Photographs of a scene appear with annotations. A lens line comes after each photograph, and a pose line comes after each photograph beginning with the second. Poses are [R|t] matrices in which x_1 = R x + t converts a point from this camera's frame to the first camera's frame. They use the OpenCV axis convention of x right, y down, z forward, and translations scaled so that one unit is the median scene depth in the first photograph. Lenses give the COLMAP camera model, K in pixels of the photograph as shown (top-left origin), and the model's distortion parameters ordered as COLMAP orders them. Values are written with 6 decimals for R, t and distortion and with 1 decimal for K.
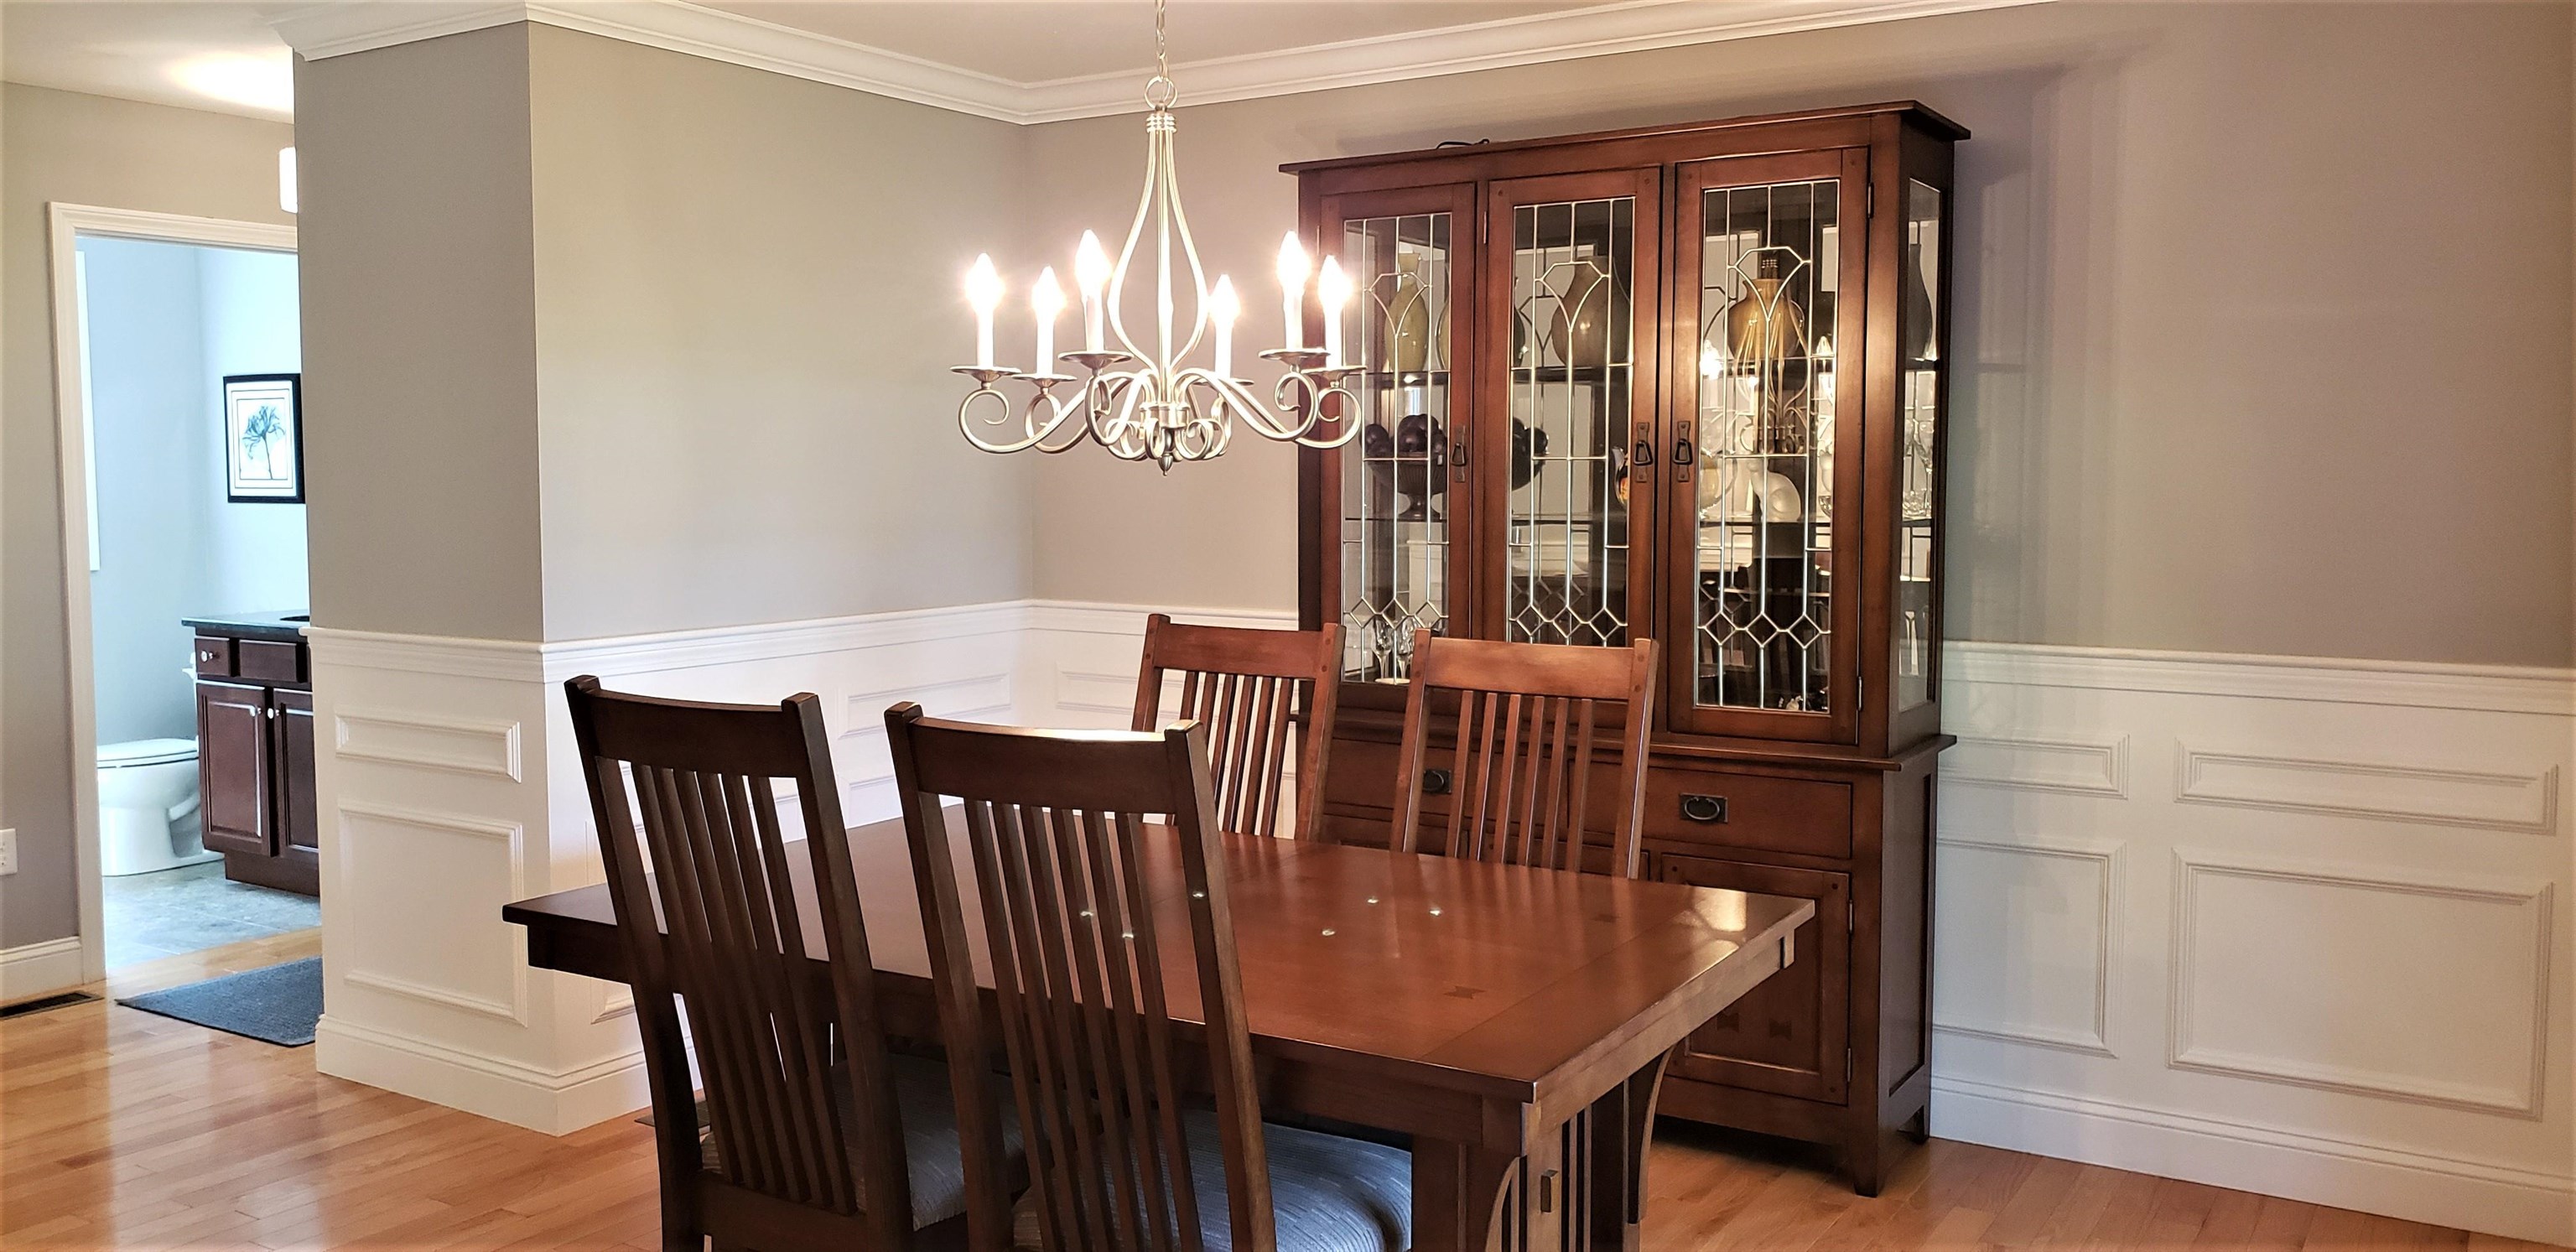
lens RADIAL K [[1987.0, 0, 1273.0], [0, 1987.0, 625.9], [0, 0, 1]] dist [0.013389, -0.005514]
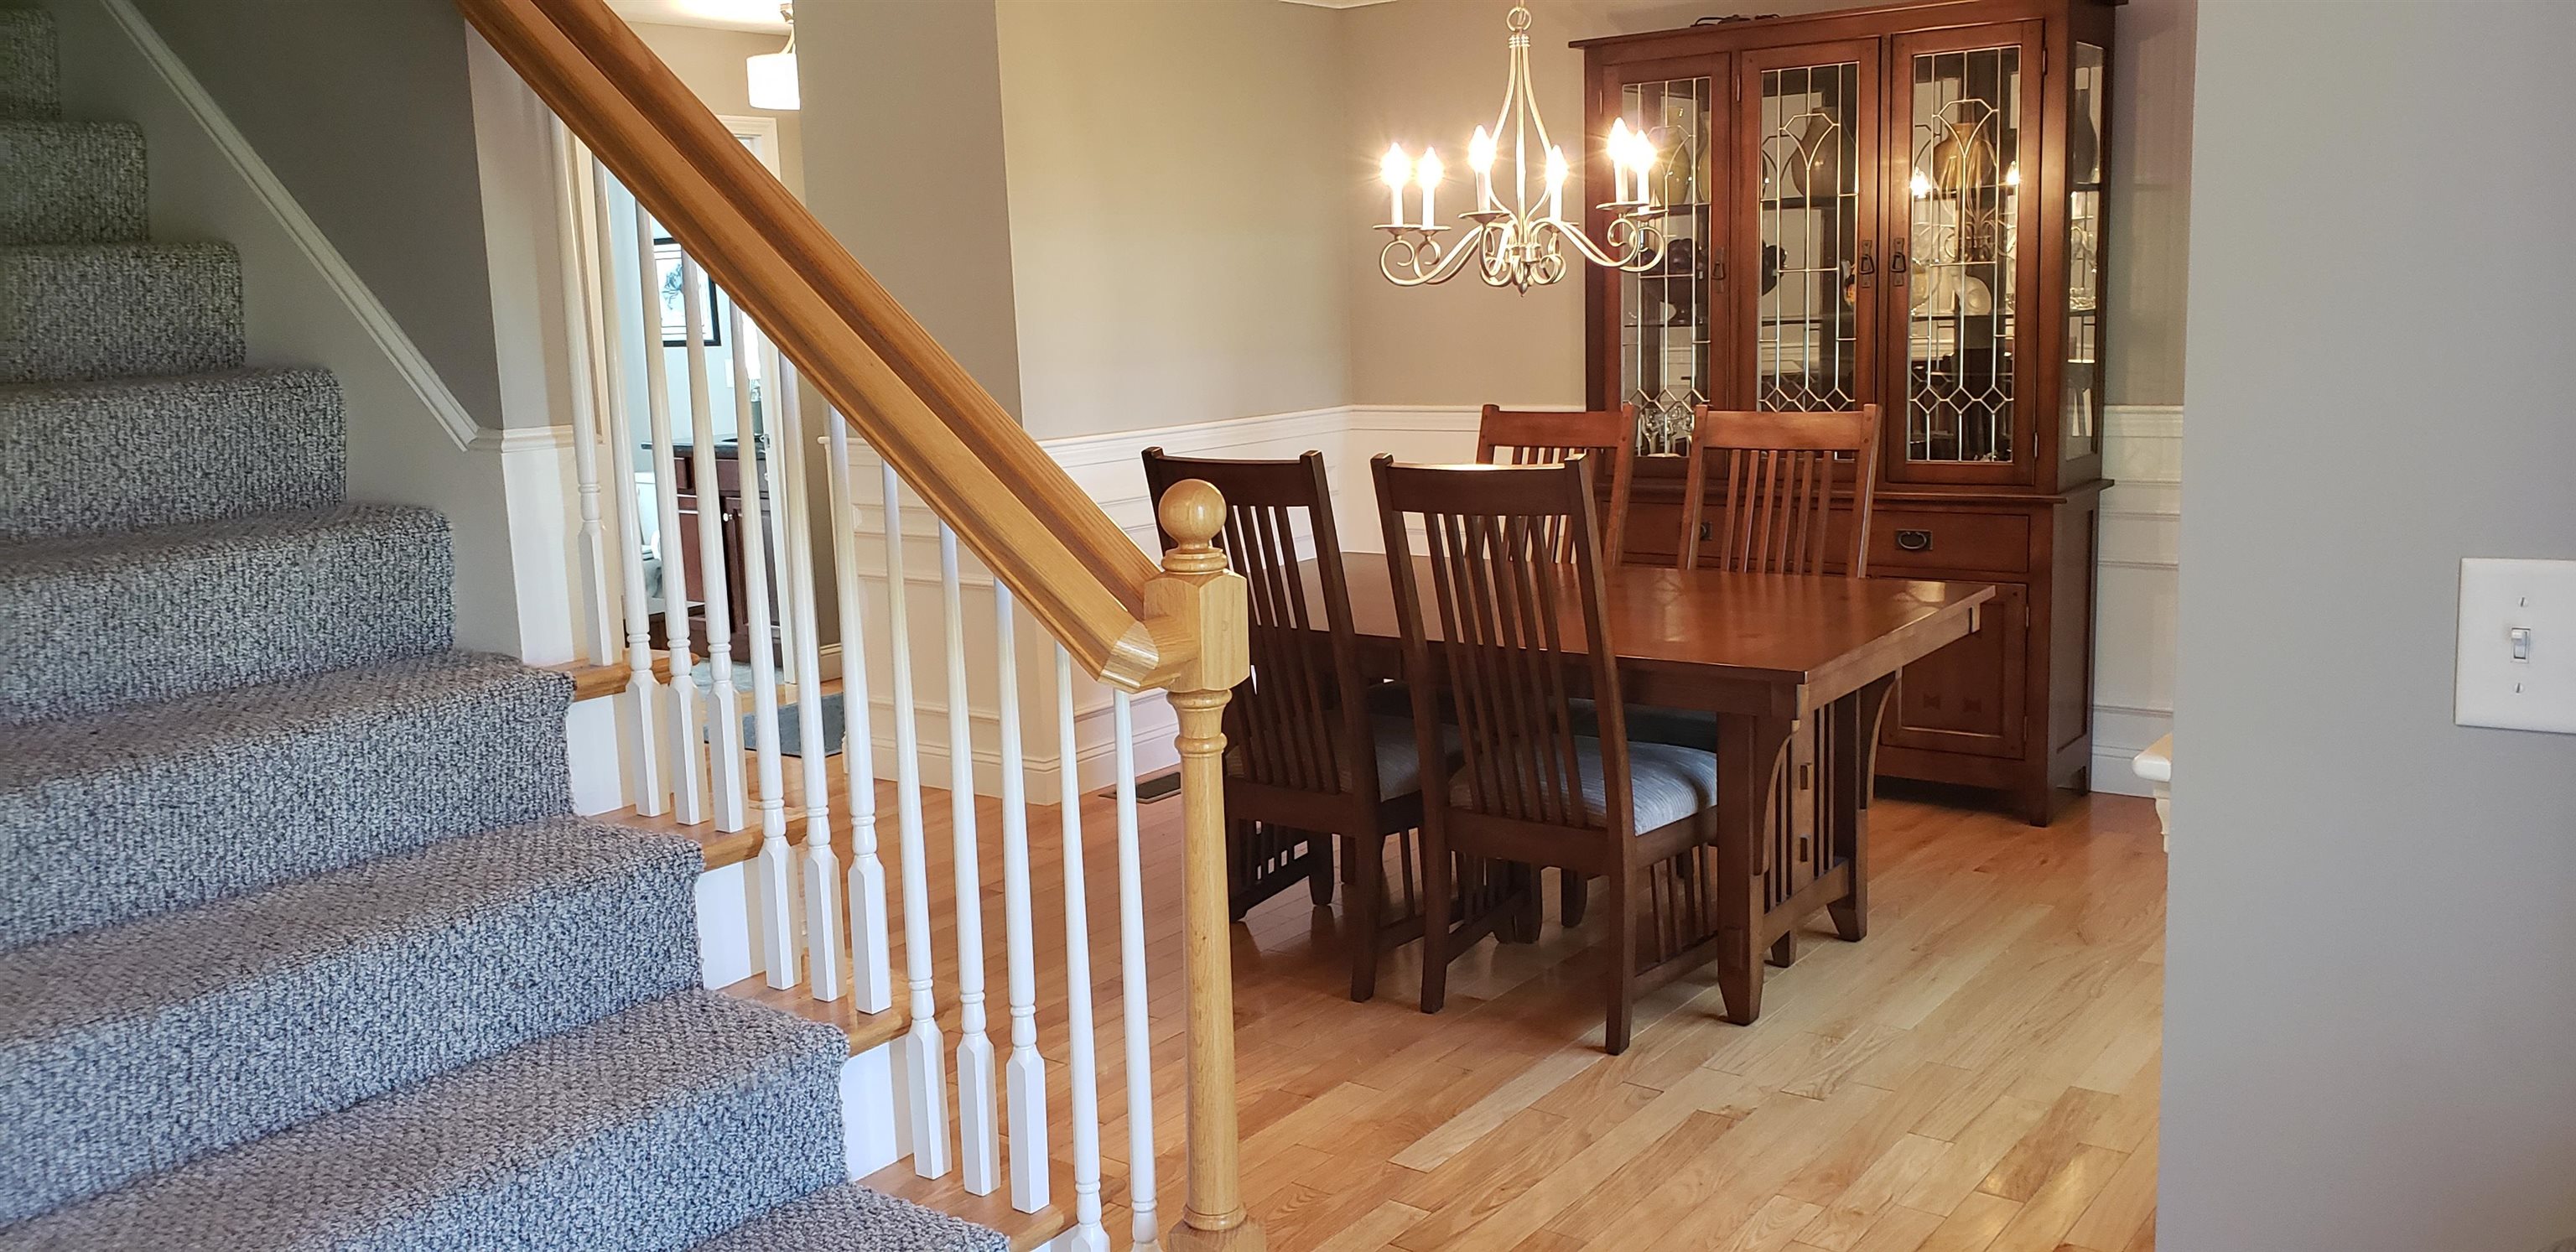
lens RADIAL K [[1987.0, 0, 1344.9], [0, 1987.0, 663.3], [0, 0, 1]] dist [0.013389, -0.005514]
pose [[0.997375, -0.024100, -0.068283, -0.068038], [0.031355, 0.993738, 0.107250, 0.020372], [0.065271, -0.109110, 0.991884, -0.325418]]
